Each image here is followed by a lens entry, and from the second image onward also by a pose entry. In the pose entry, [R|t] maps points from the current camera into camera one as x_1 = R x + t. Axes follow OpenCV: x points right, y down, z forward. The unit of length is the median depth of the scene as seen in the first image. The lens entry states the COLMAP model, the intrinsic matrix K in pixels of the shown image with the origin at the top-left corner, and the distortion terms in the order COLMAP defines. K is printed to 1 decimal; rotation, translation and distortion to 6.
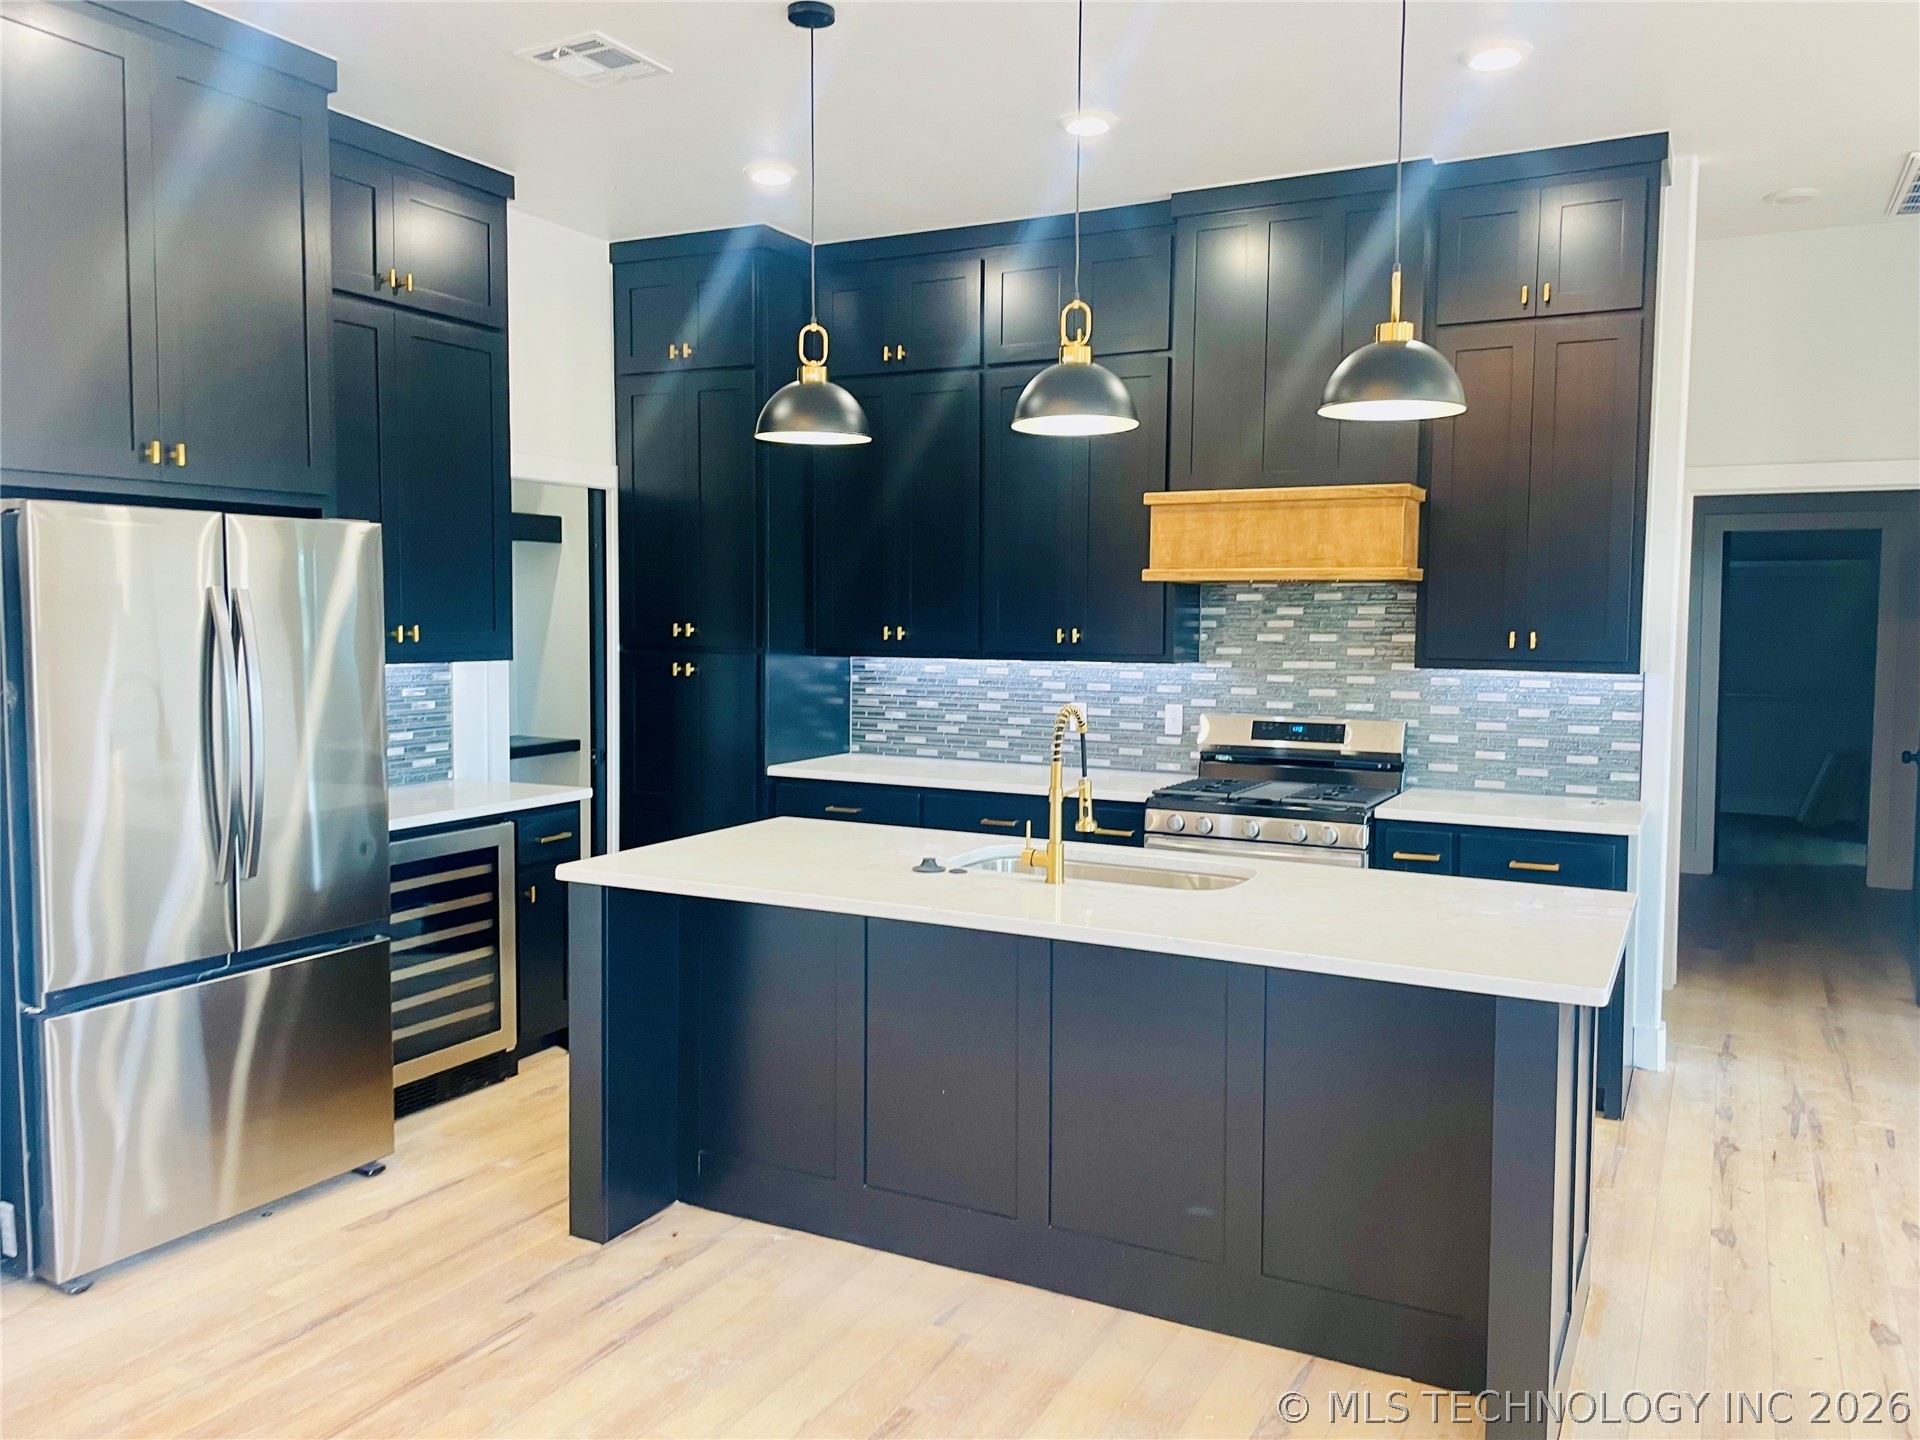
lens RADIAL K [[1436.8, 0, 960.2], [0, 1436.8, 718.2], [0, 0, 1]] dist [0.015563, -0.017628]
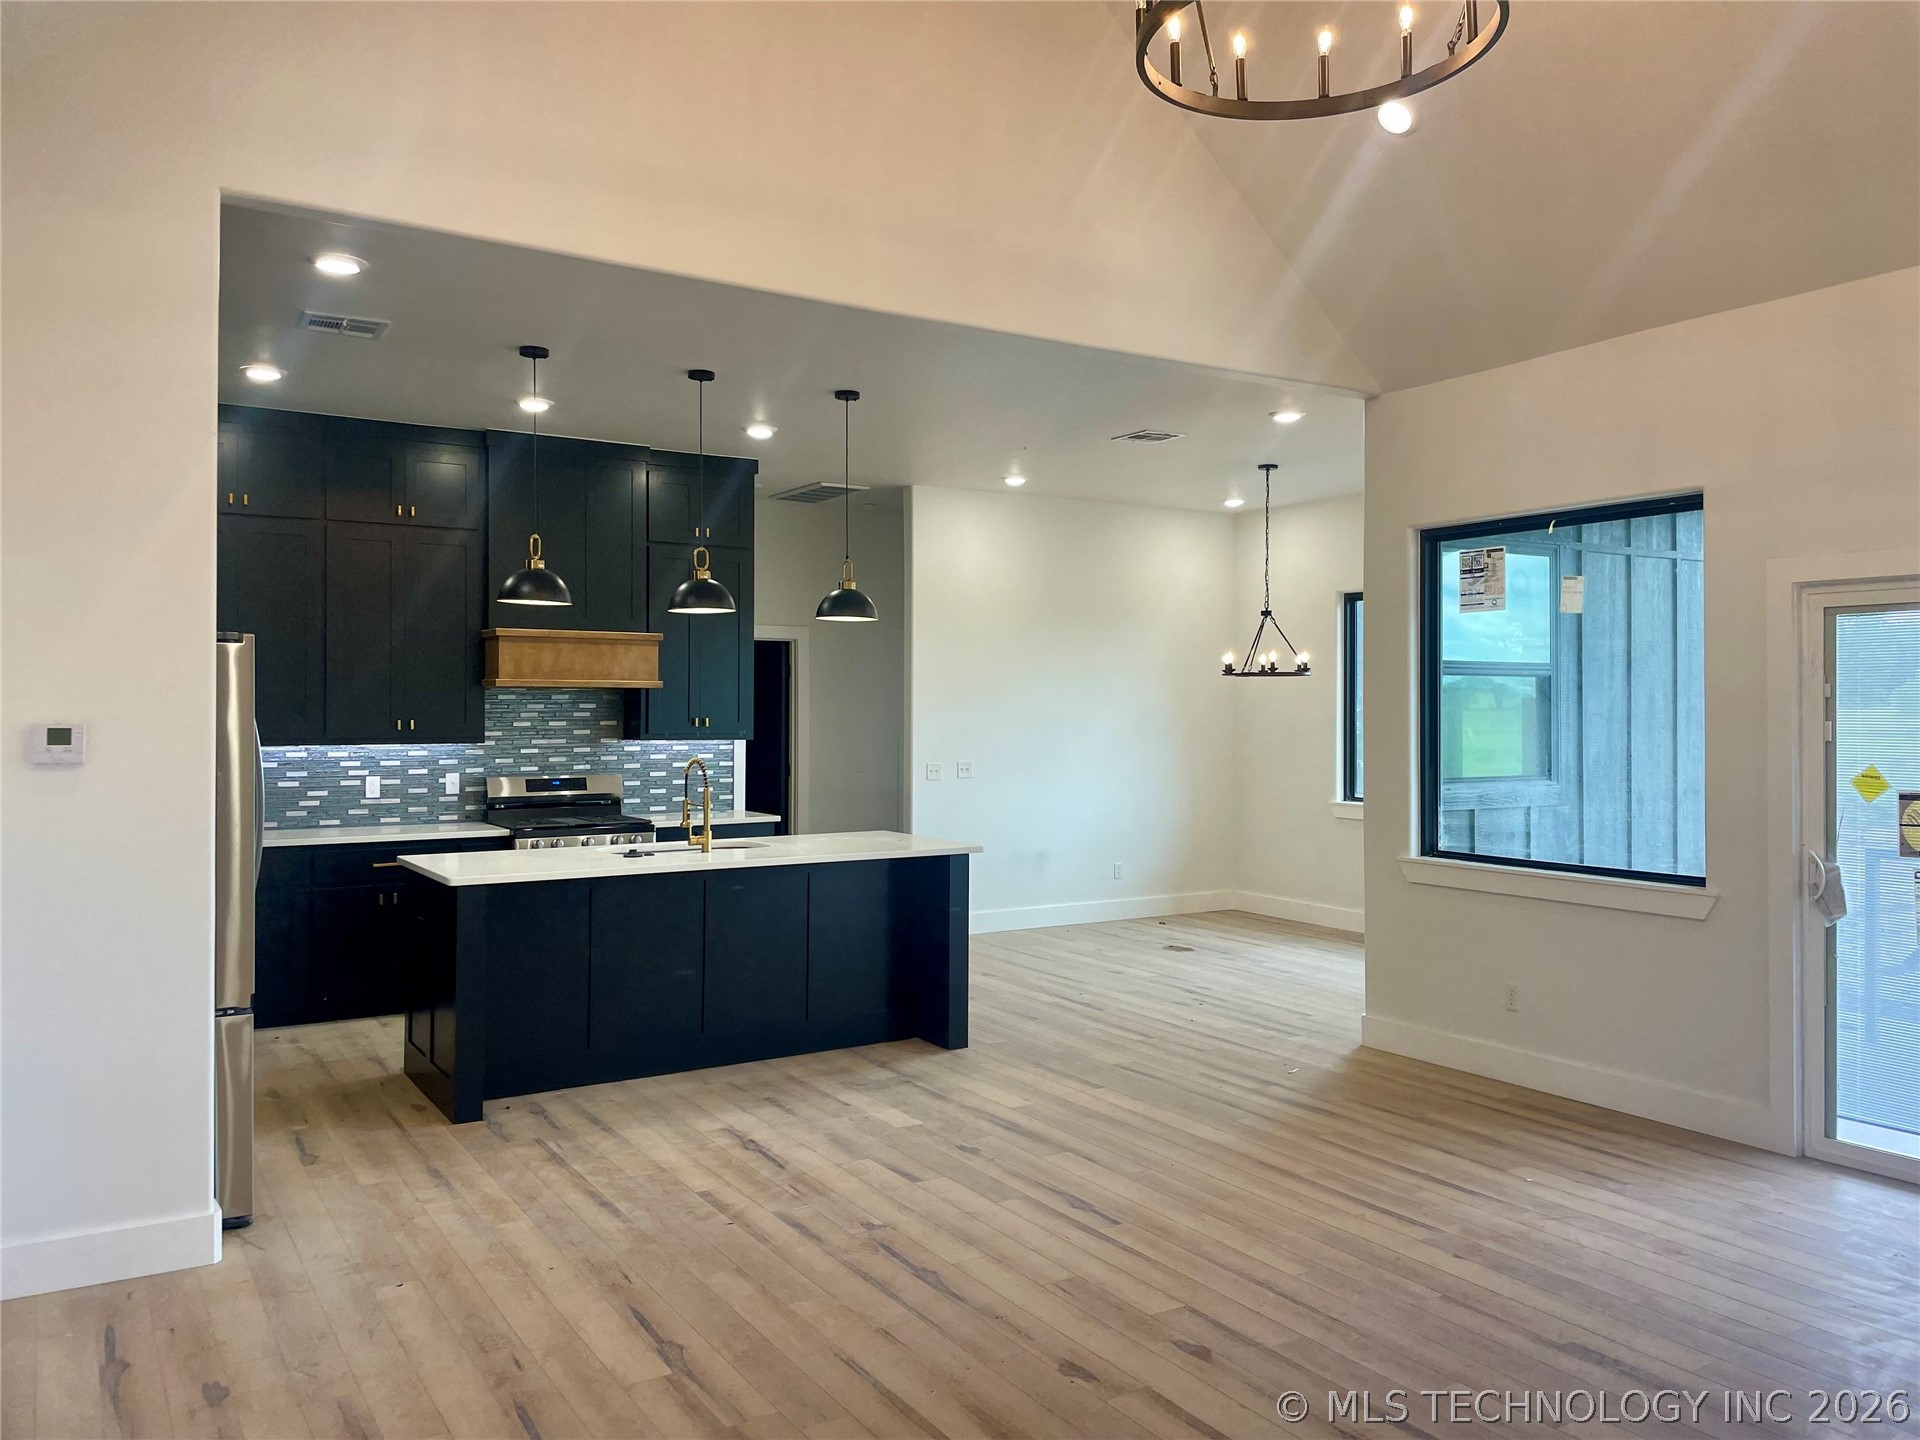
lens RADIAL K [[1436.8, 0, 965.0], [0, 1436.8, 715.0], [0, 0, 1]] dist [0.015563, -0.017628]
pose [[0.504656, -0.007254, 0.863290, -0.893227], [0.069719, 0.997041, -0.032378, 0.015943], [-0.860501, 0.076527, 0.503669, -0.163094]]
